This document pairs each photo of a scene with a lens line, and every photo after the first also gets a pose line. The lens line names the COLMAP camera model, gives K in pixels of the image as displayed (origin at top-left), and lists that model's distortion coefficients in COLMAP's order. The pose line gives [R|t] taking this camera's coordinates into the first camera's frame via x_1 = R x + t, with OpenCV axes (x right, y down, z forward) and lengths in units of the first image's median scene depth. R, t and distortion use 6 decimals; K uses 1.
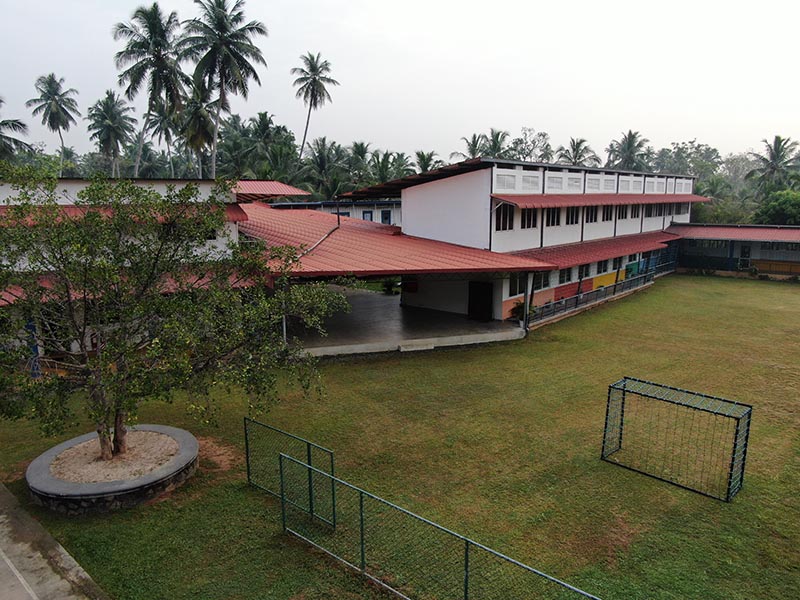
lens RADIAL K [[559.8, 0, 417.2], [0, 559.8, 301.0], [0, 0, 1]] dist [-0.004172, -0.002413]
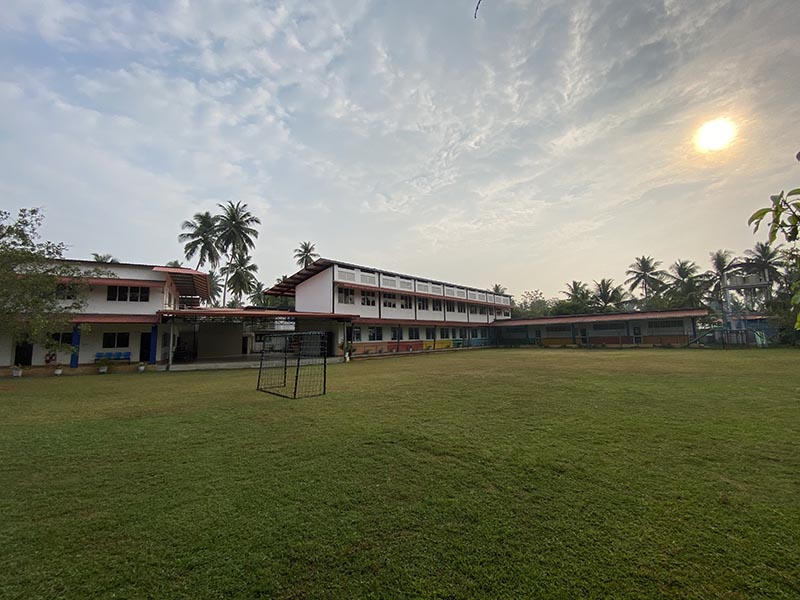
lens RADIAL K [[321.9, 0, 405.4], [0, 321.9, 299.8], [0, 0, 1]] dist [0.002374, -0.016789]
pose [[0.999574, -0.025175, -0.014786, 0.257744], [0.019624, 0.954303, -0.298197, 0.114949], [0.021617, 0.297780, 0.954390, 0.055670]]
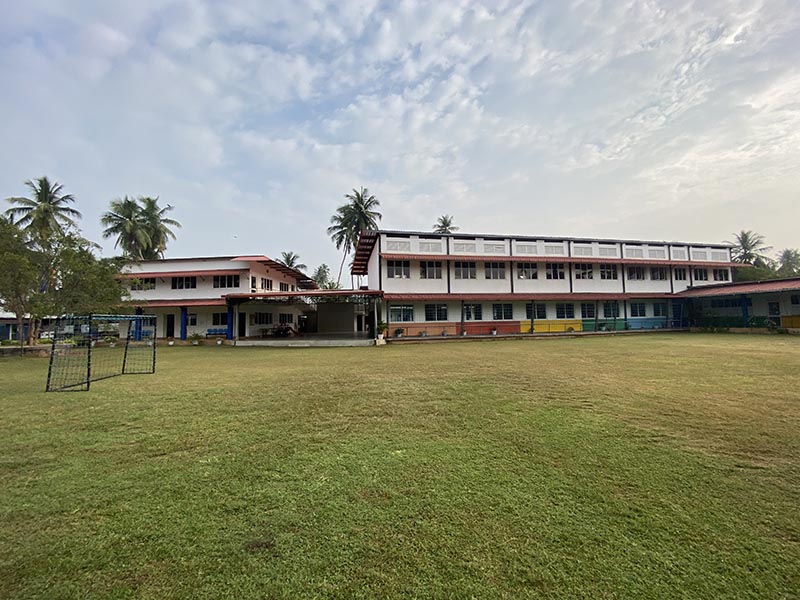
lens RADIAL K [[321.9, 0, 405.4], [0, 321.9, 299.8], [0, 0, 1]] dist [0.002374, -0.016789]
pose [[0.802905, -0.051714, -0.593859, 0.489791], [-0.089708, 0.974402, -0.206138, 0.074136], [0.589318, 0.218783, 0.777714, 0.275603]]
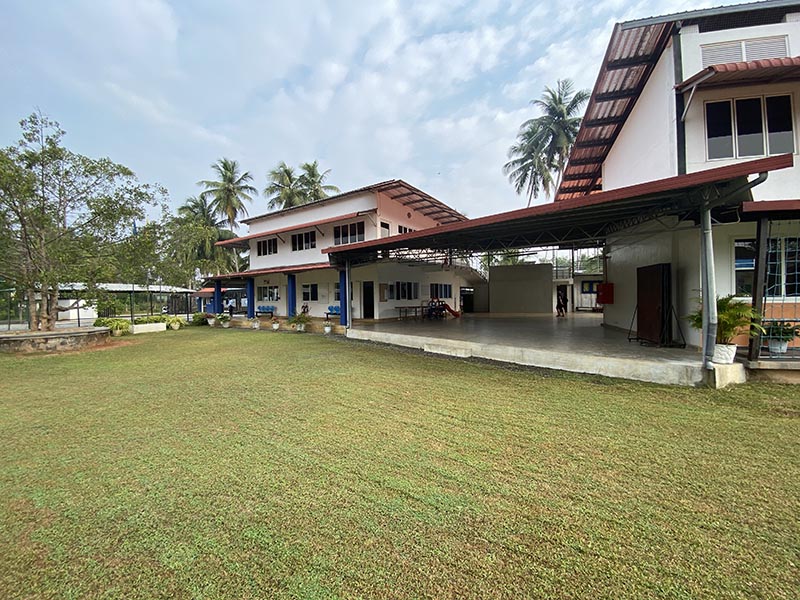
lens RADIAL K [[321.9, 0, 405.4], [0, 321.9, 299.8], [0, 0, 1]] dist [0.002374, -0.016789]
pose [[0.391556, 0.000118, -0.920154, 0.203896], [-0.152382, 0.986200, -0.064717, 0.034103], [0.907449, 0.165556, 0.386171, 0.501814]]
